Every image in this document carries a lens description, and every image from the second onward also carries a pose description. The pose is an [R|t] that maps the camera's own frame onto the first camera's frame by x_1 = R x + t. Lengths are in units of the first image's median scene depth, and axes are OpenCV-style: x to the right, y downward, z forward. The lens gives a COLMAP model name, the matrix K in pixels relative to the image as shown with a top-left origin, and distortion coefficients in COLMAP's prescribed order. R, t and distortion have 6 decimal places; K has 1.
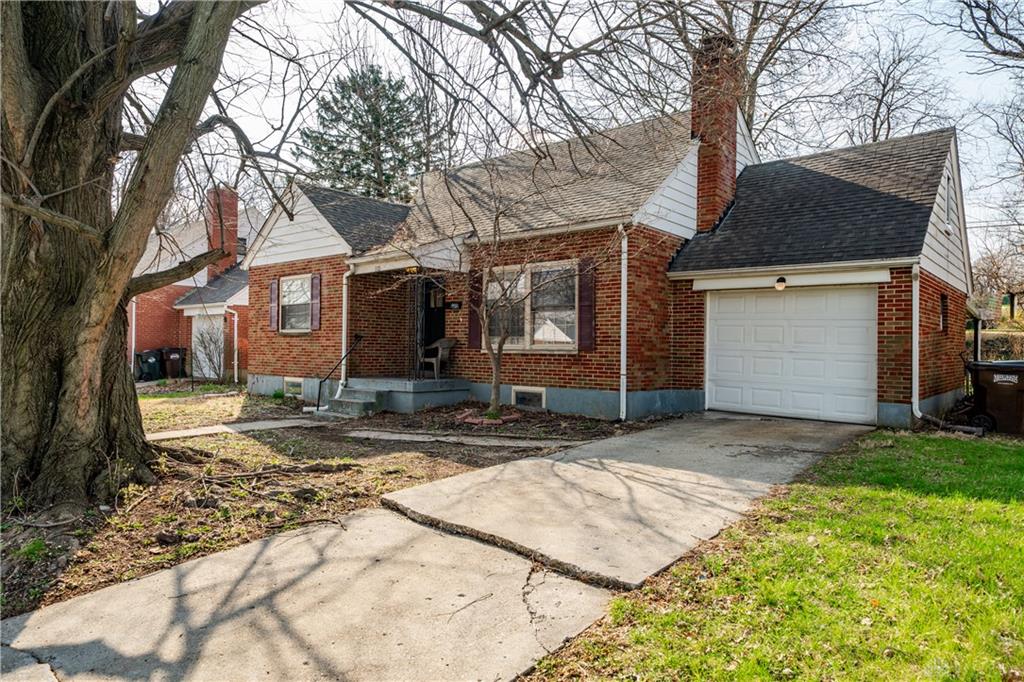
lens RADIAL K [[655.7, 0, 515.1], [0, 655.7, 348.8], [0, 0, 1]] dist [-0.001873, -0.000202]
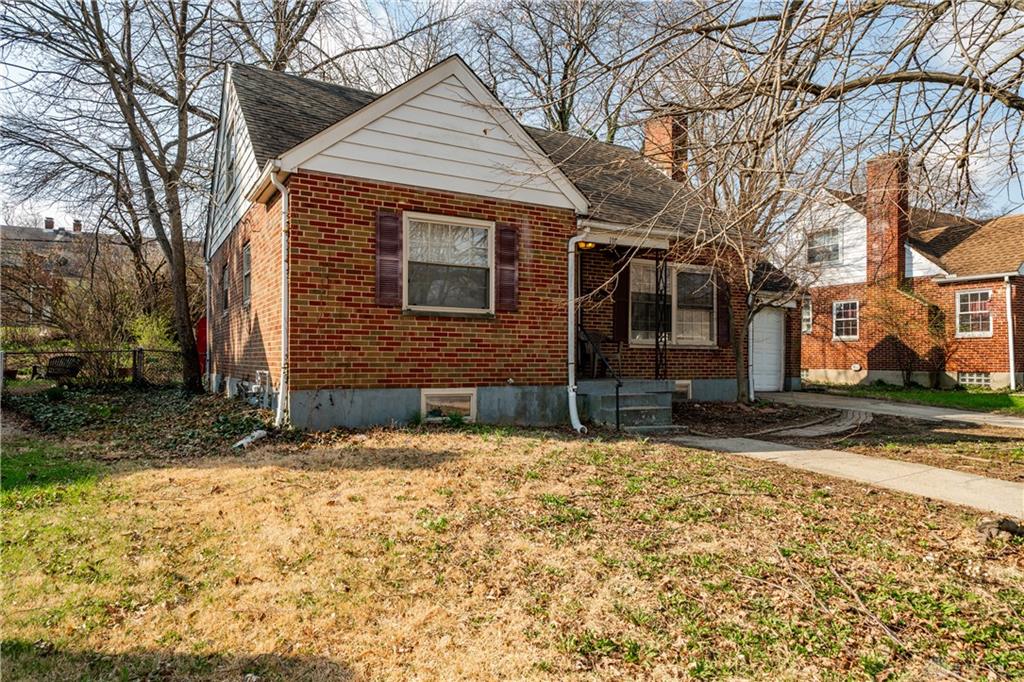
lens RADIAL K [[655.7, 0, 511.0], [0, 655.7, 341.0], [0, 0, 1]] dist [-0.001873, -0.000202]
pose [[0.334059, 0.014512, 0.942440, -1.038467], [-0.006269, 0.999894, -0.013175, 0.010292], [-0.942531, -0.001507, 0.334115, 0.887170]]
